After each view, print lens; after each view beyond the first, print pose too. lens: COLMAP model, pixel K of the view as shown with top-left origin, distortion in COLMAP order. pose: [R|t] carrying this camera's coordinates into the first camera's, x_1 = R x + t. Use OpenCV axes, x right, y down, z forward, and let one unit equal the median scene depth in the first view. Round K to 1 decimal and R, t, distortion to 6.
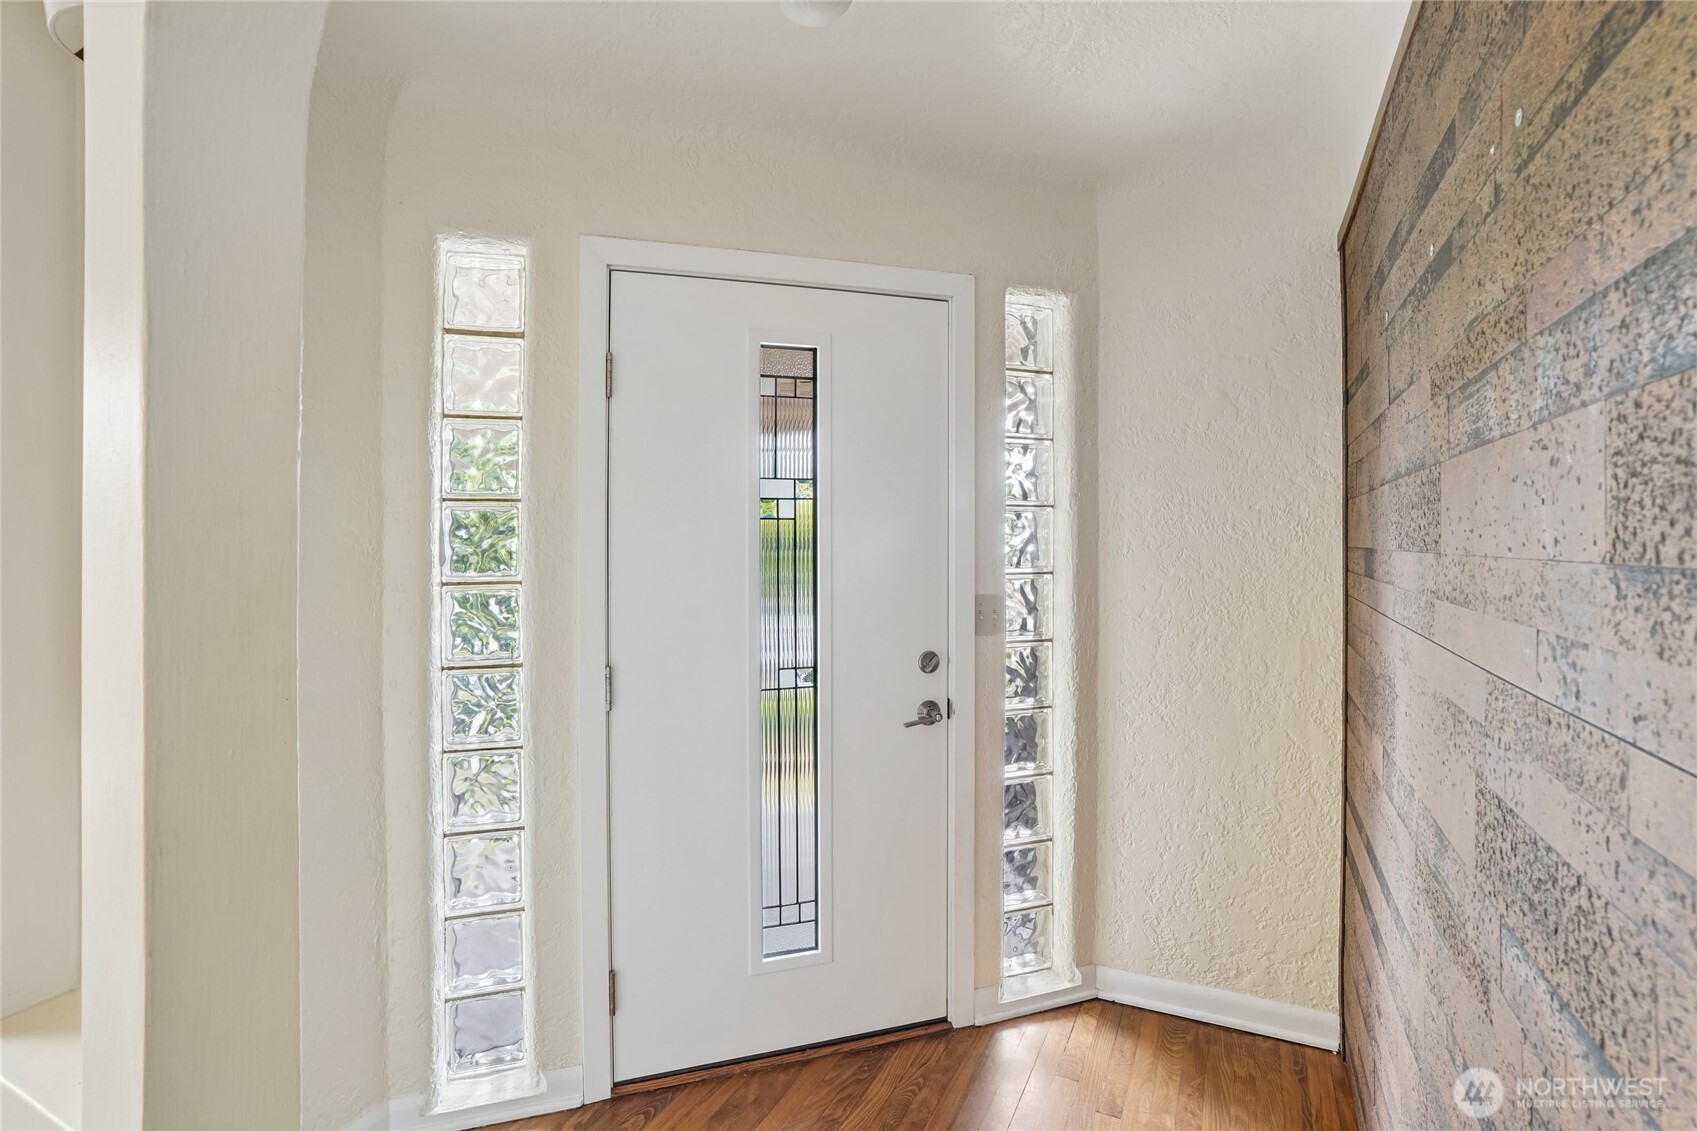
lens RADIAL K [[785.7, 0, 870.7], [0, 785.7, 548.4], [0, 0, 1]] dist [-0.061326, 0.019974]
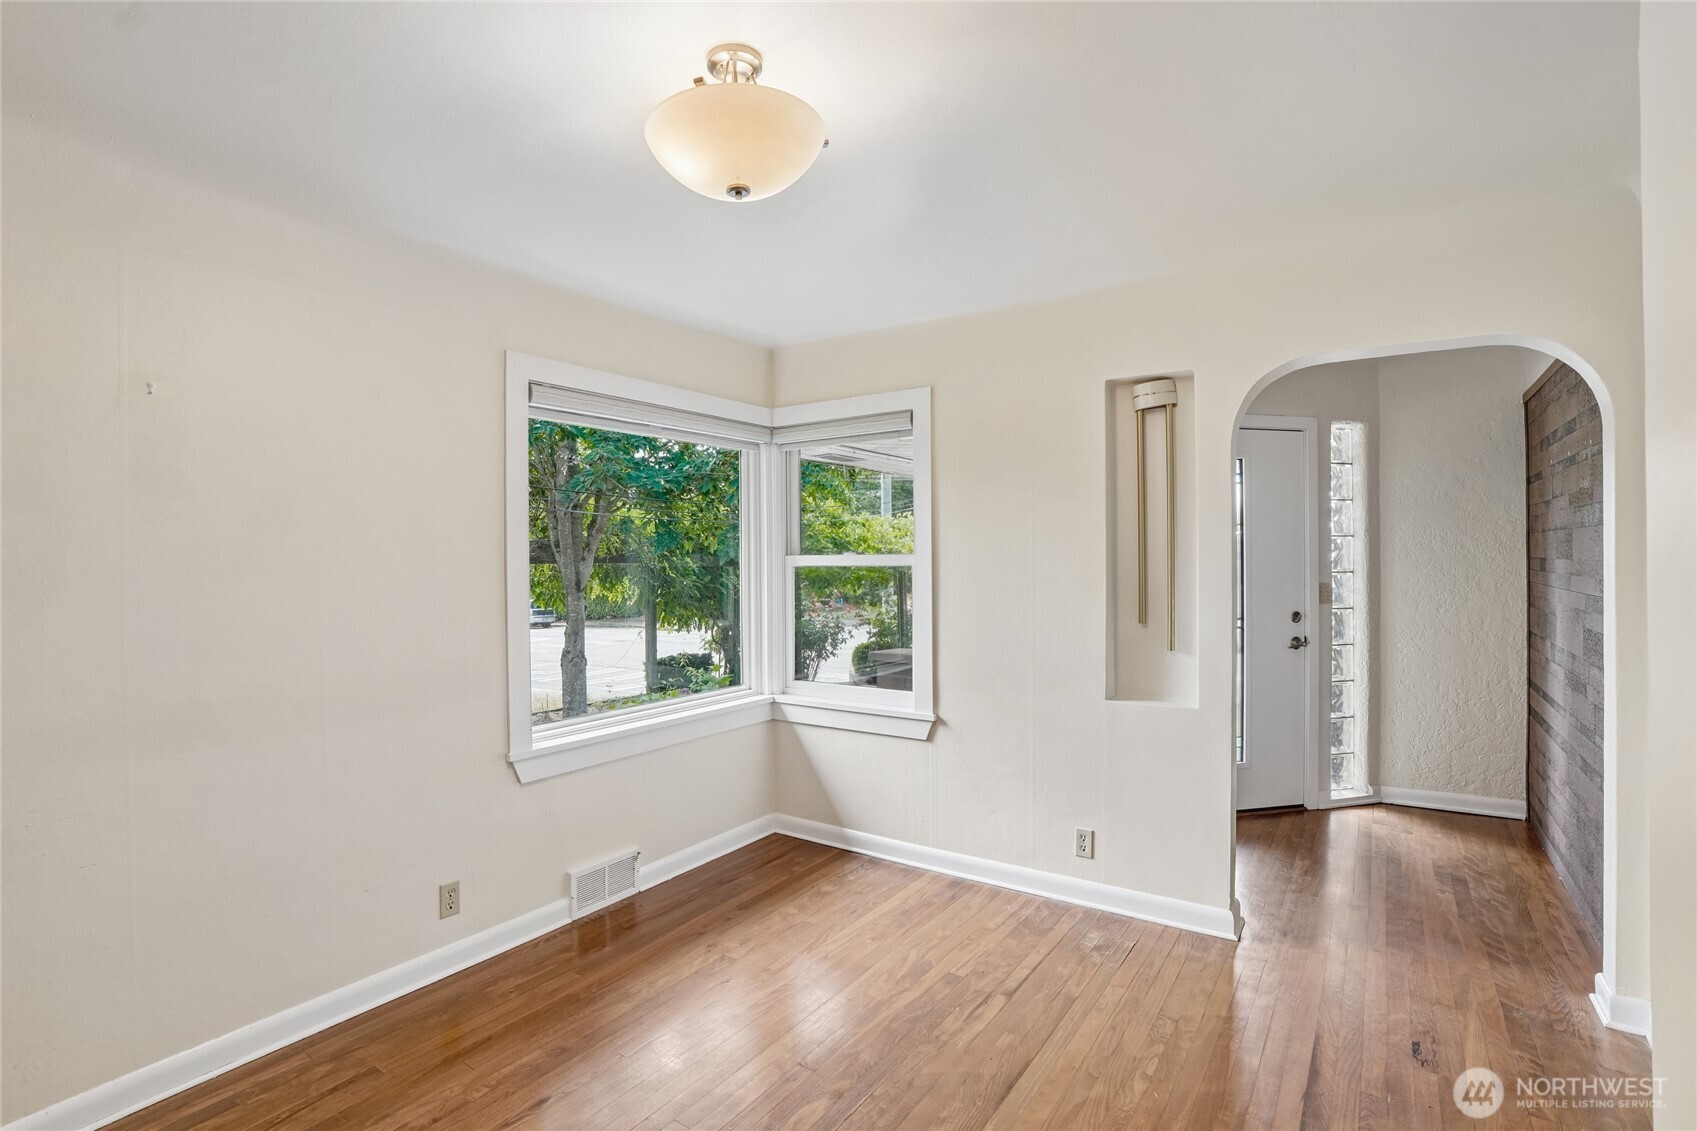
lens RADIAL K [[785.7, 0, 859.0], [0, 785.7, 561.0], [0, 0, 1]] dist [-0.061326, 0.019974]
pose [[0.989216, -0.001990, -0.146449, -0.745237], [0.001907, 0.999998, -0.000705, 0.004452], [0.146450, 0.000418, 0.989218, -1.099547]]
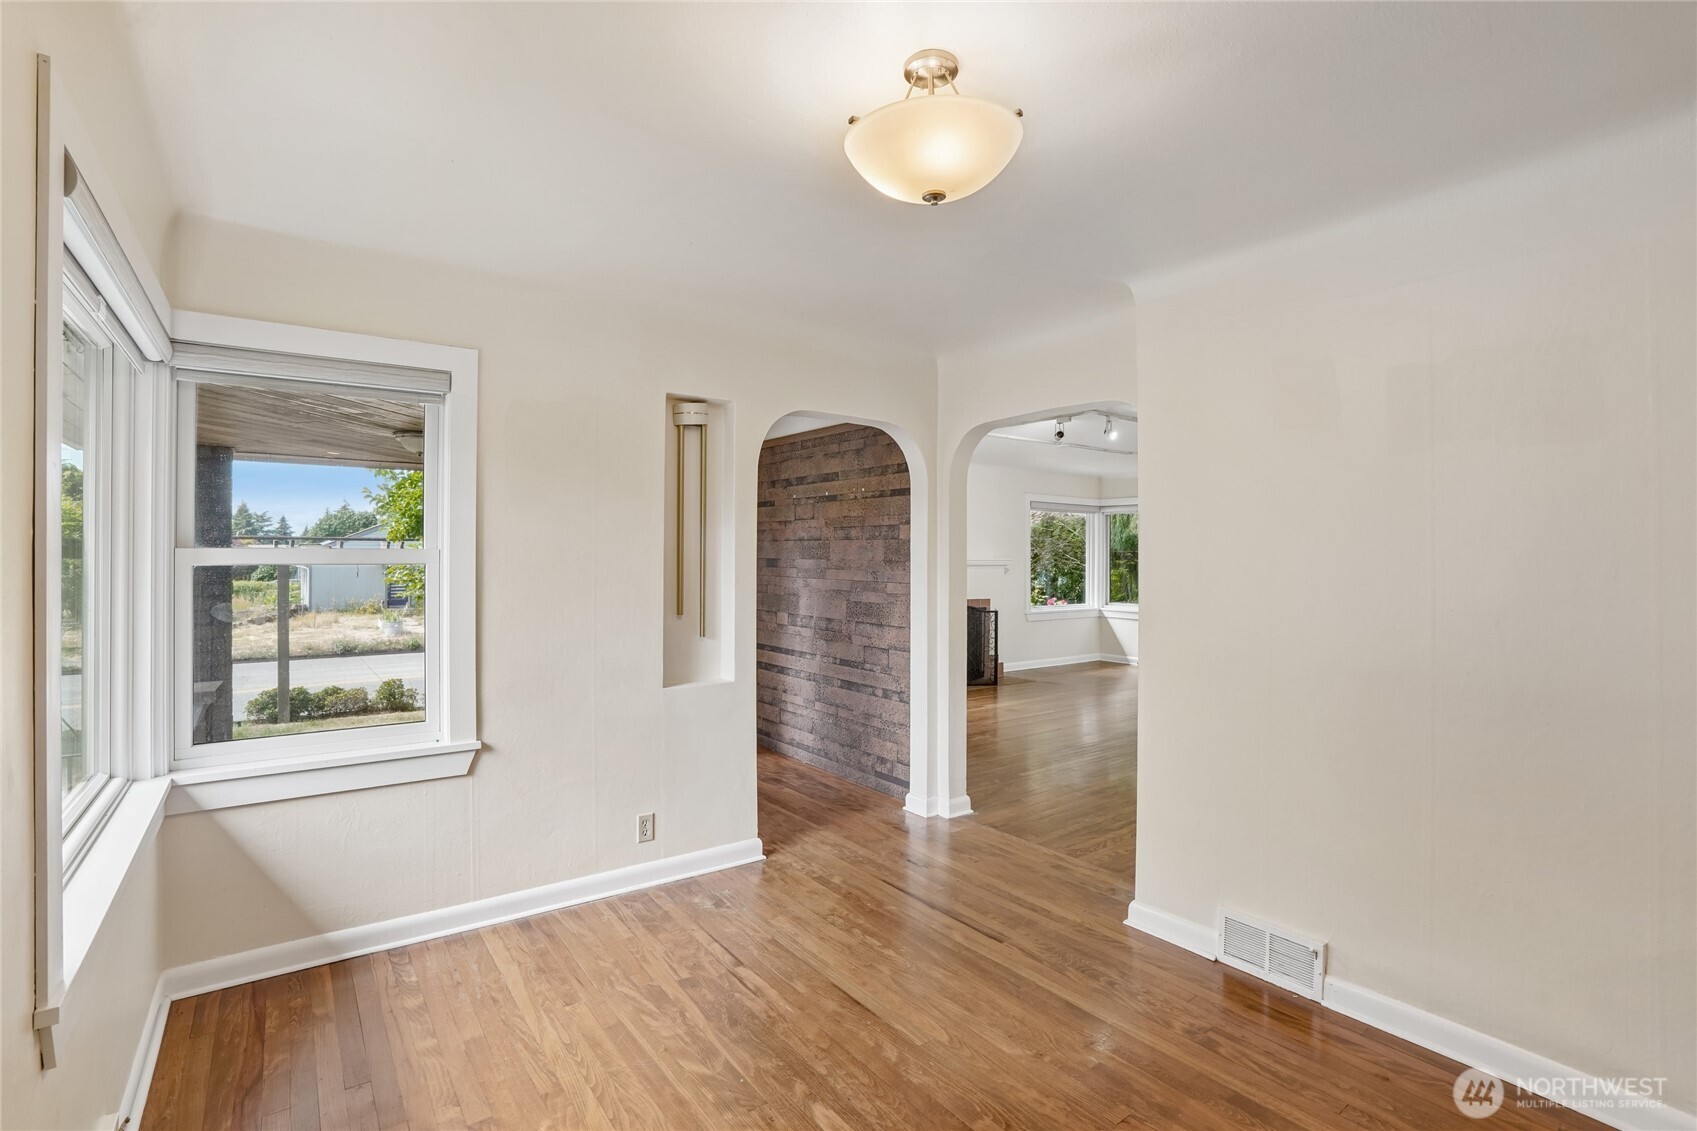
lens RADIAL K [[785.7, 0, 810.3], [0, 785.7, 556.5], [0, 0, 1]] dist [-0.061326, 0.019974]
pose [[0.498603, 0.005267, 0.866814, -1.698246], [-0.003105, 0.999986, -0.004290, 0.004172], [-0.866825, -0.000552, 0.498612, -0.649593]]
